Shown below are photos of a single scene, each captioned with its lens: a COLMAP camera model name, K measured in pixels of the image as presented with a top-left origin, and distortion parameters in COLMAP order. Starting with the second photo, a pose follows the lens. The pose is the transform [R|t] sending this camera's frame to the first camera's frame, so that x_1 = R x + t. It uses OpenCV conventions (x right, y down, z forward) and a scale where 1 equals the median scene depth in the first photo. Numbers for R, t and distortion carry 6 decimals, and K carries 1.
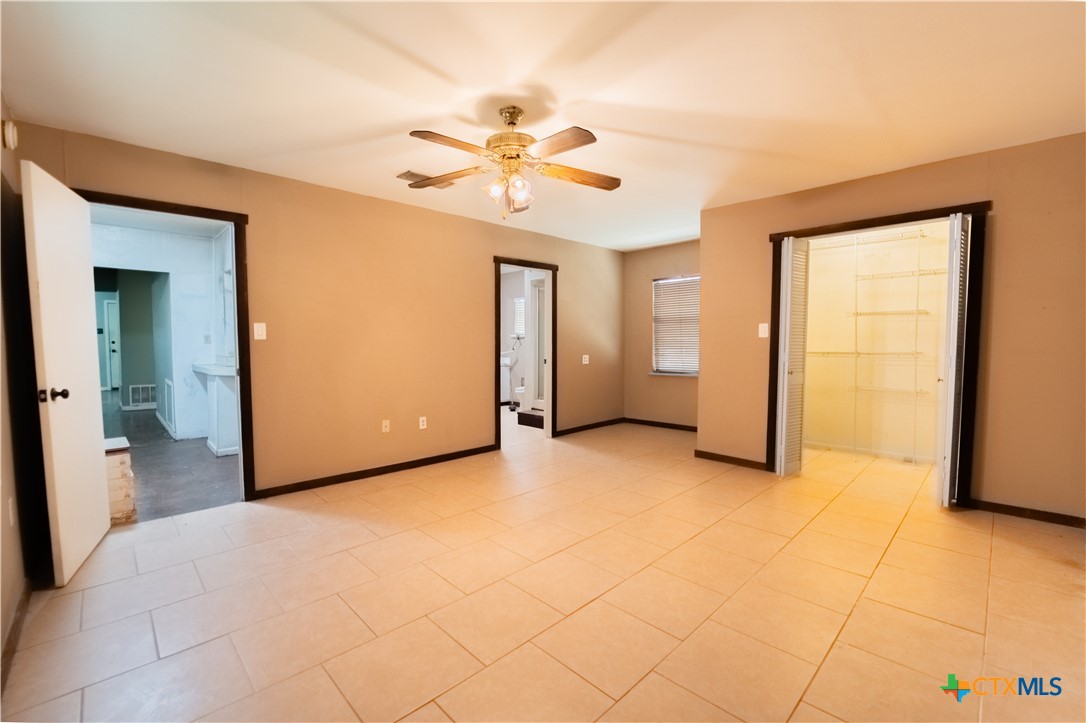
lens RADIAL K [[454.3, 0, 543.8], [0, 454.3, 362.3], [0, 0, 1]] dist [-0.017974, -0.000525]
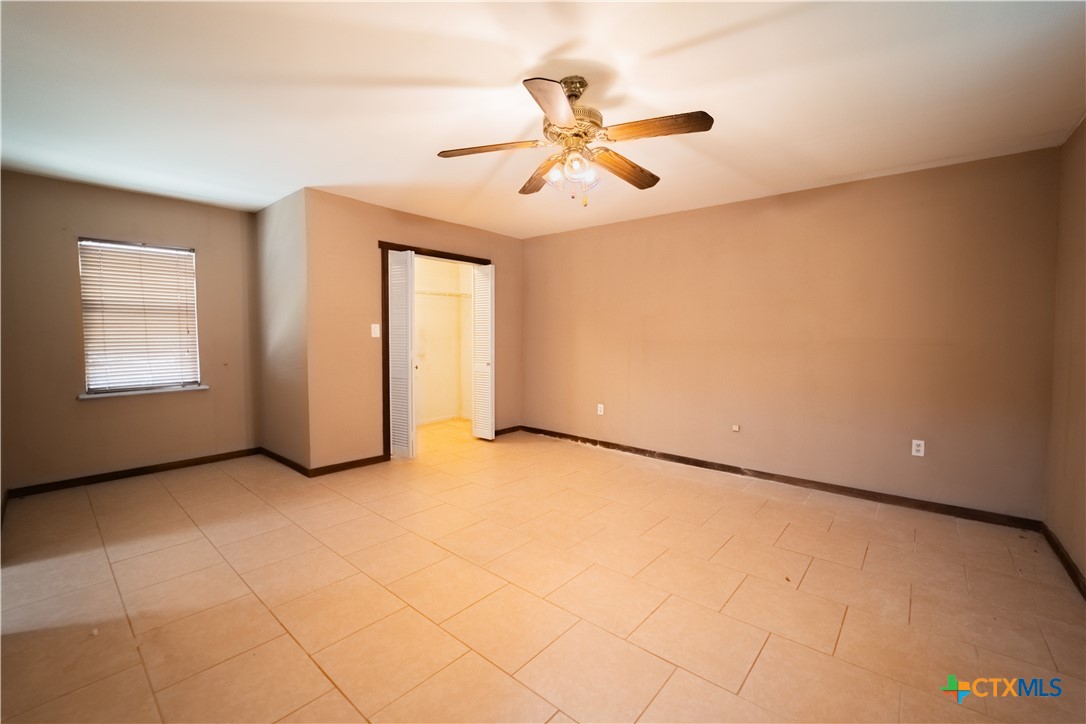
lens RADIAL K [[454.3, 0, 543.8], [0, 454.3, 362.8], [0, 0, 1]] dist [-0.017974, -0.000525]
pose [[-0.081174, -0.050437, 0.995423, -0.594875], [0.046851, 0.997422, 0.054359, -0.035165], [-0.995598, 0.051049, -0.078601, 0.703739]]
